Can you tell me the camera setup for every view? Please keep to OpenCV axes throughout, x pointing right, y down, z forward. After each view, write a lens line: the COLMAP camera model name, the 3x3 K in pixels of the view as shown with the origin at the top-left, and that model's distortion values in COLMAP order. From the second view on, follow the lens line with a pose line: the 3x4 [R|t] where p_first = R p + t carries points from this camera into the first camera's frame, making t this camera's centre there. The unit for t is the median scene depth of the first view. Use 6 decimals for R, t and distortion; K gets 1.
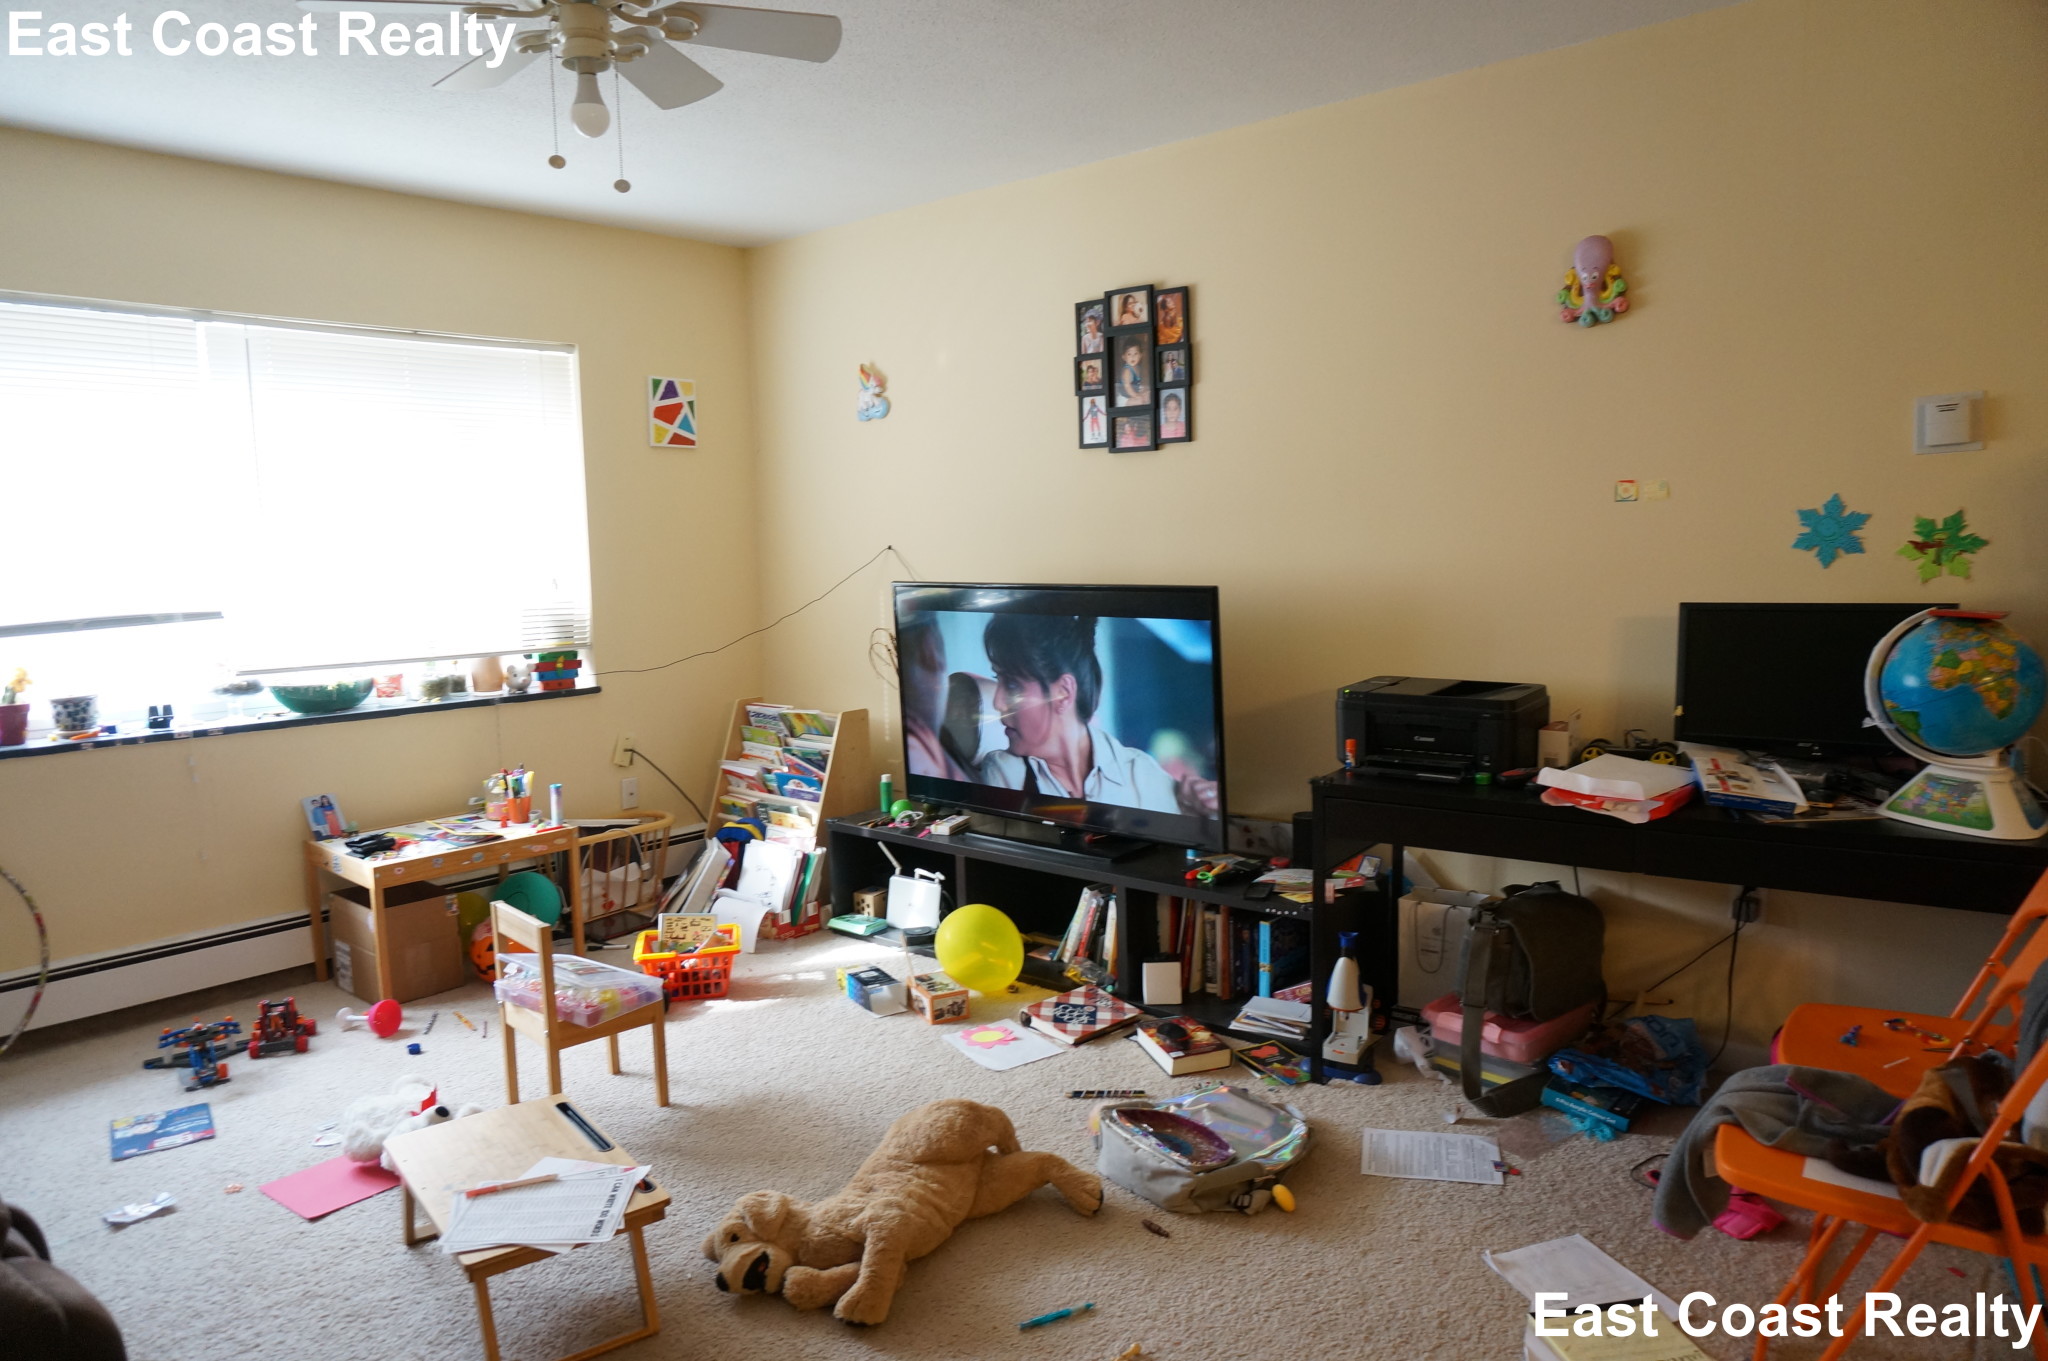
lens RADIAL K [[1368.3, 0, 1018.8], [0, 1368.3, 683.1], [0, 0, 1]] dist [-0.043762, 0.026715]
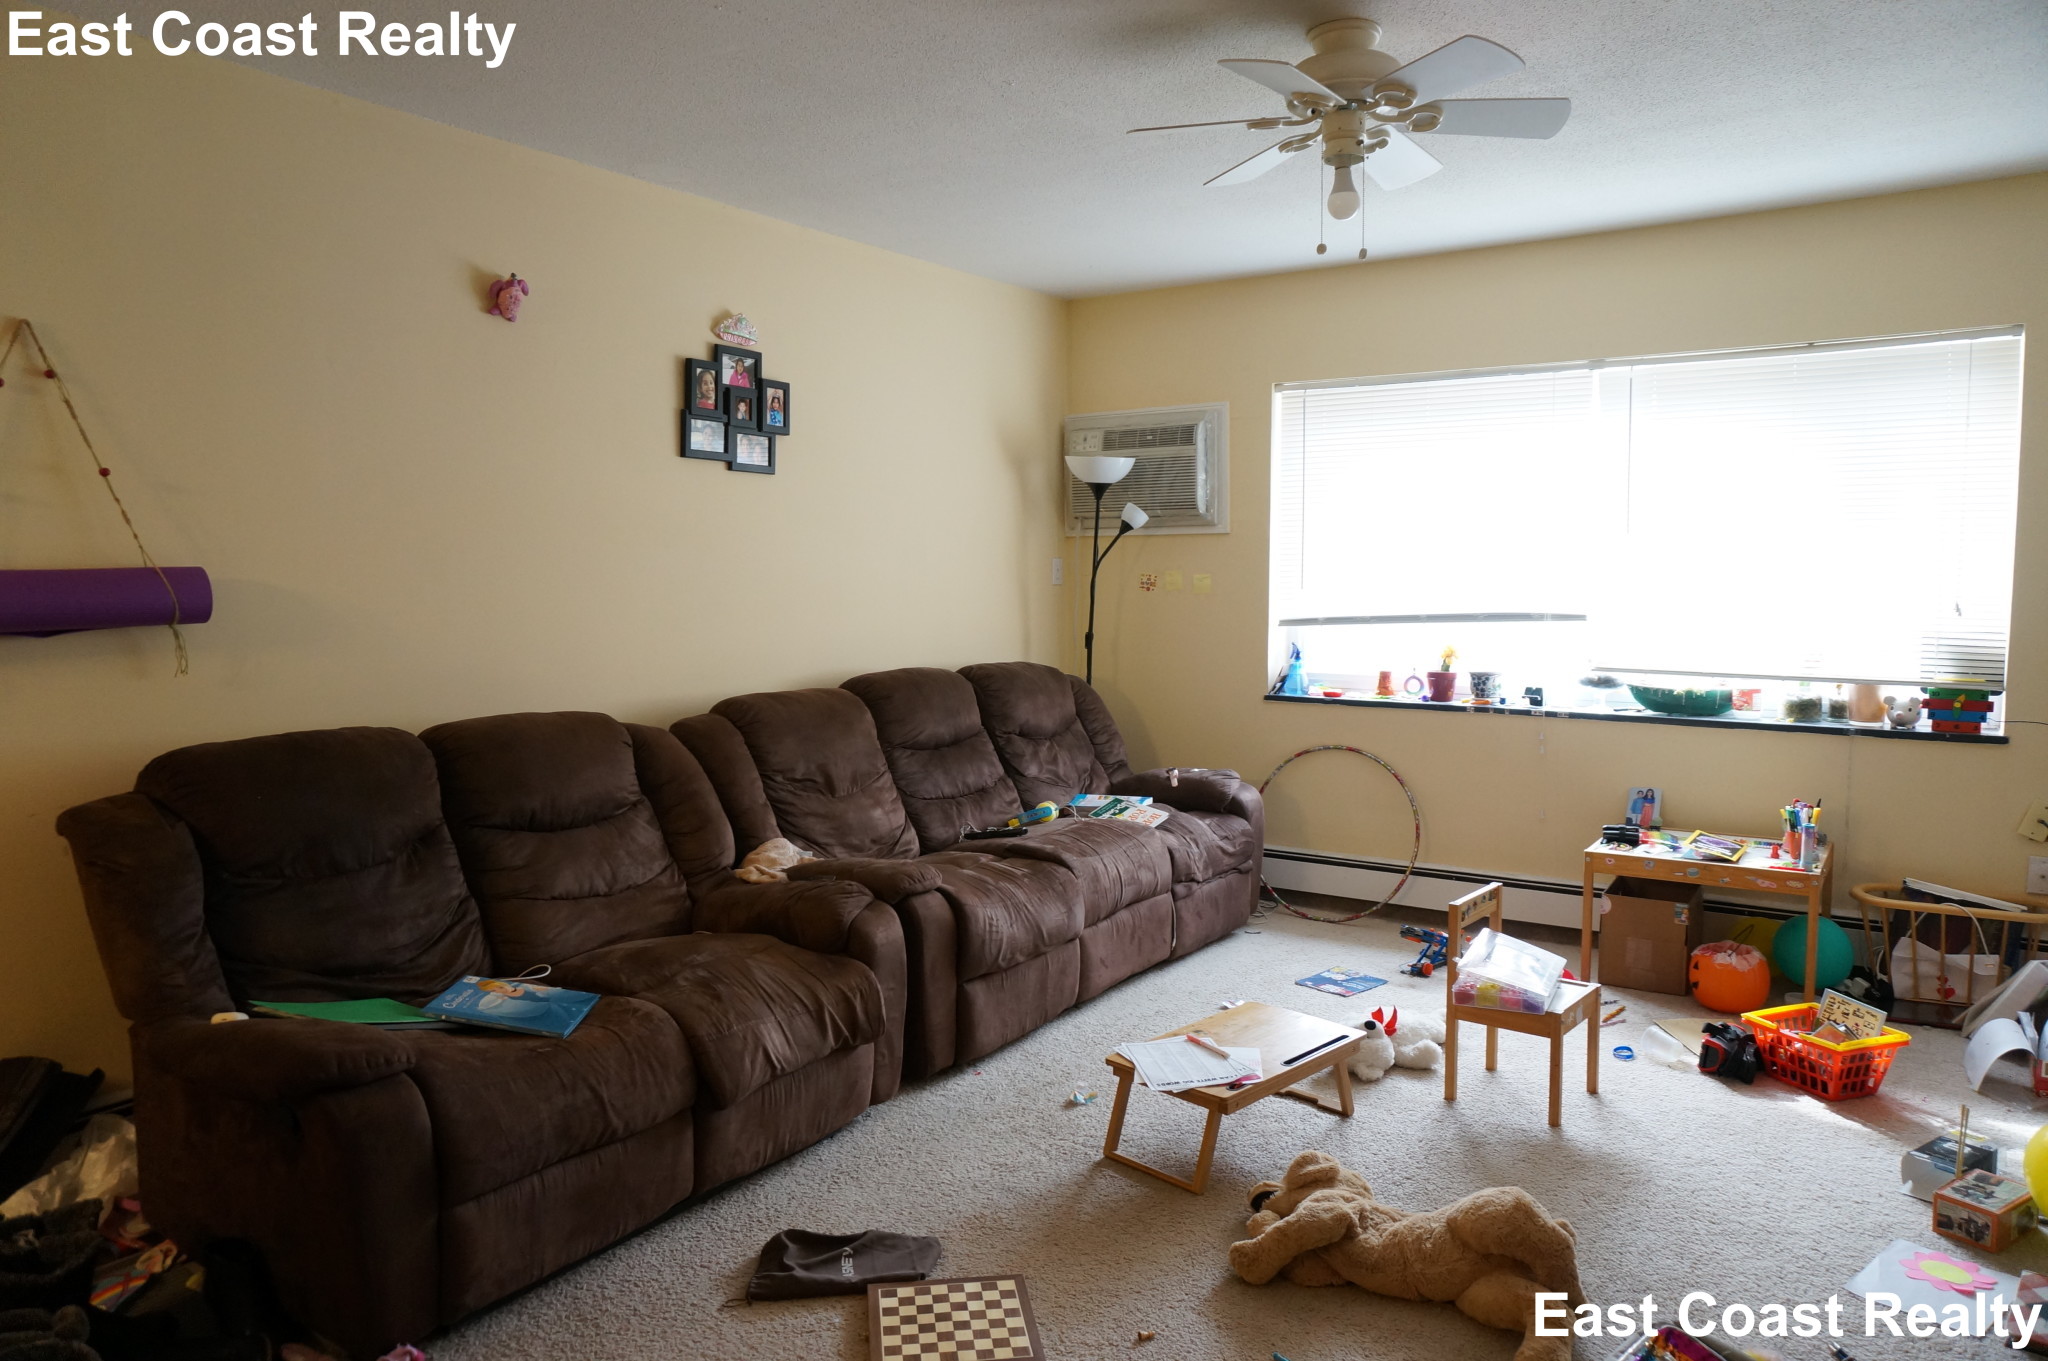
lens RADIAL K [[1368.3, 0, 1017.9], [0, 1368.3, 680.6], [0, 0, 1]] dist [-0.043762, 0.026715]
pose [[0.104141, 0.101122, -0.989408, 0.511505], [-0.106849, 0.990198, 0.089957, -0.047673], [0.988806, 0.096349, 0.113925, 0.366450]]
